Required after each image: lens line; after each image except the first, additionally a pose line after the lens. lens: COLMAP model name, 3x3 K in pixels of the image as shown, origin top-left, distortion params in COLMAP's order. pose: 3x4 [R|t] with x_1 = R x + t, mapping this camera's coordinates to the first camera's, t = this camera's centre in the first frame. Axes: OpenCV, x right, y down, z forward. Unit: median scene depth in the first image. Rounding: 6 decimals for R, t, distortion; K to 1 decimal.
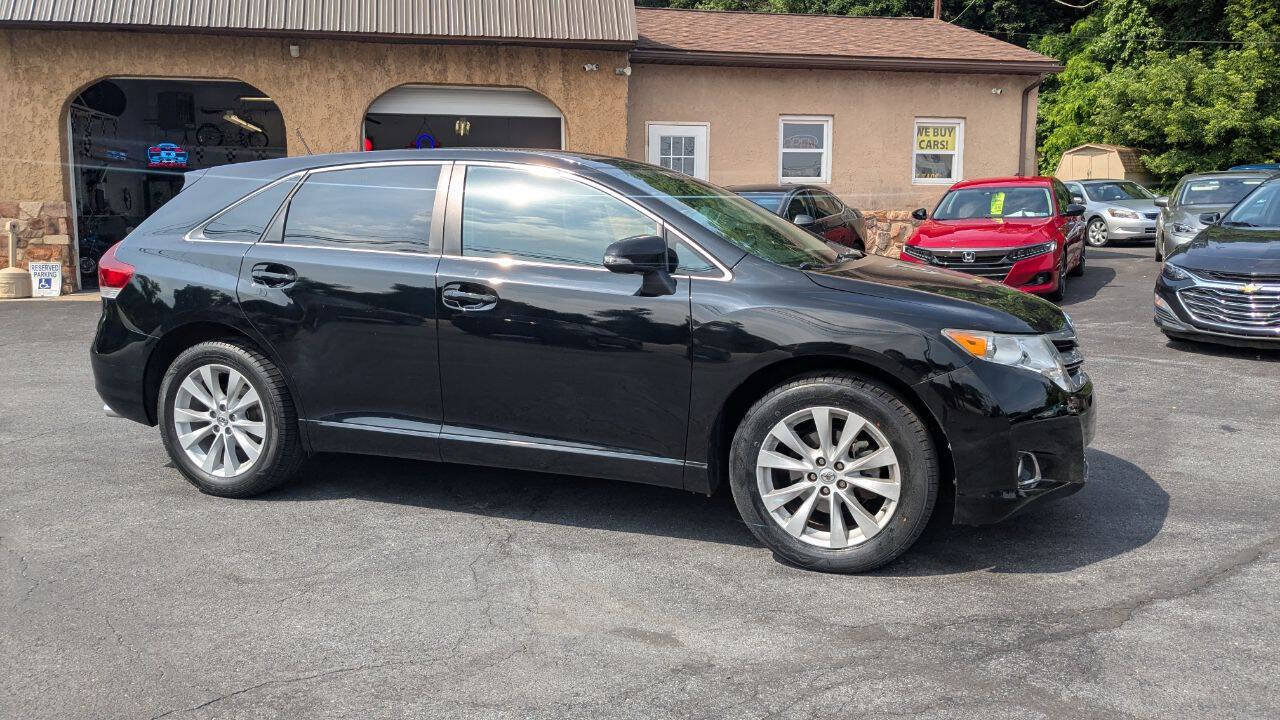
lens RADIAL K [[1009.7, 0, 643.2], [0, 1009.7, 345.5], [0, 0, 1]] dist [0.043110, -0.074465]
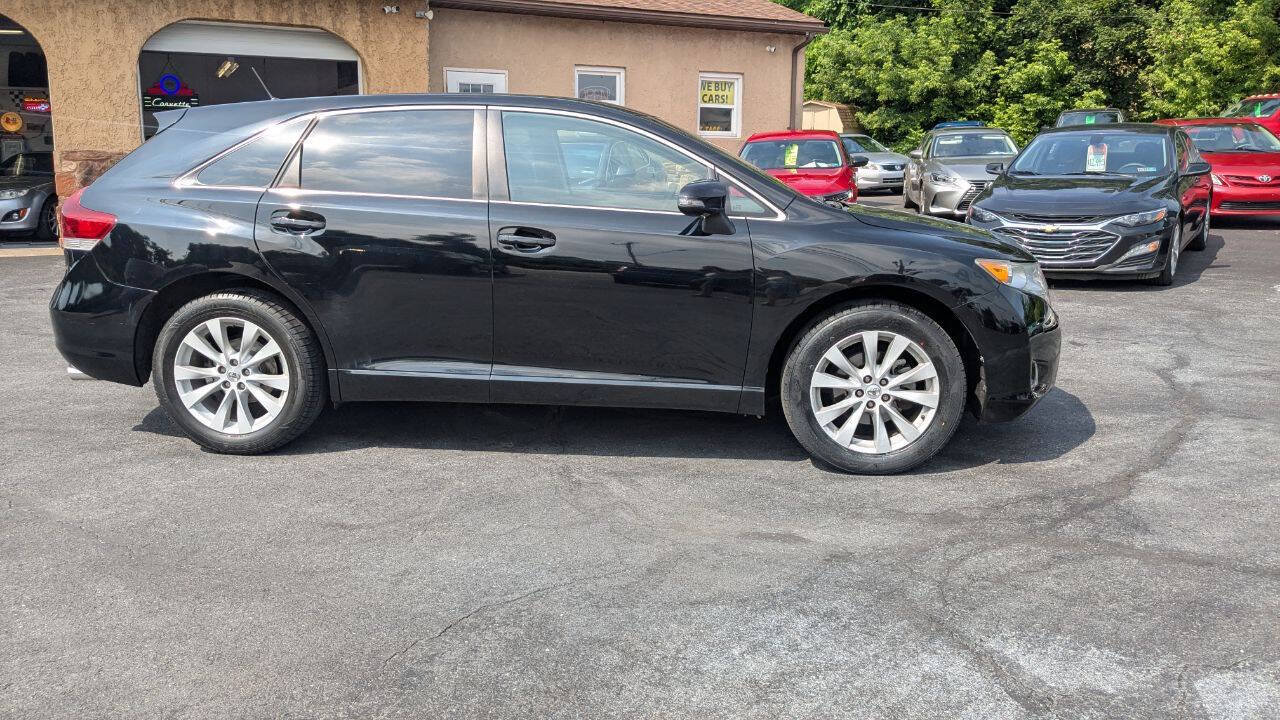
lens RADIAL K [[1009.7, 0, 637.8], [0, 1009.7, 351.7], [0, 0, 1]] dist [0.043110, -0.074465]
pose [[0.964101, -0.045193, 0.261663, -0.305534], [0.031320, 0.997886, 0.056951, 0.008901], [-0.263683, -0.046711, 0.963478, -0.023975]]
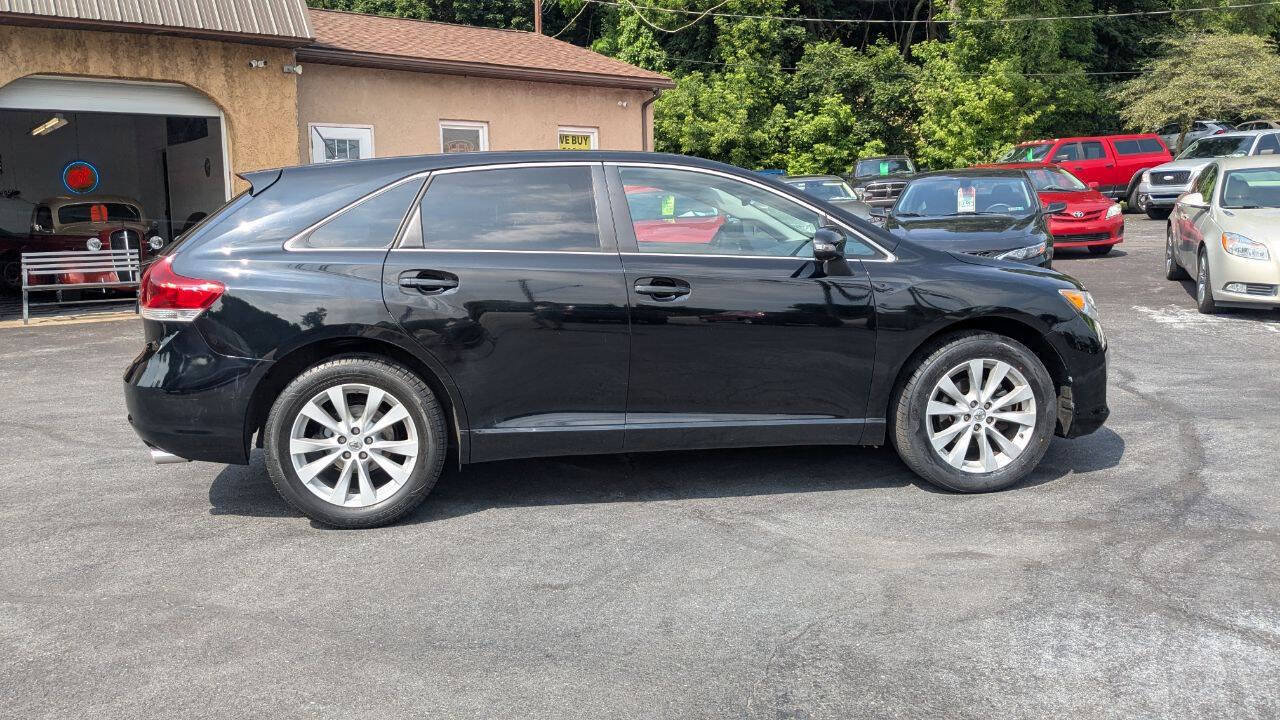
lens RADIAL K [[1009.7, 0, 642.5], [0, 1009.7, 334.5], [0, 0, 1]] dist [0.043110, -0.074465]
pose [[0.882988, -0.075961, 0.463209, -0.620475], [0.083233, 0.996519, 0.004756, -0.008547], [-0.461958, 0.034355, 0.886236, 0.067300]]
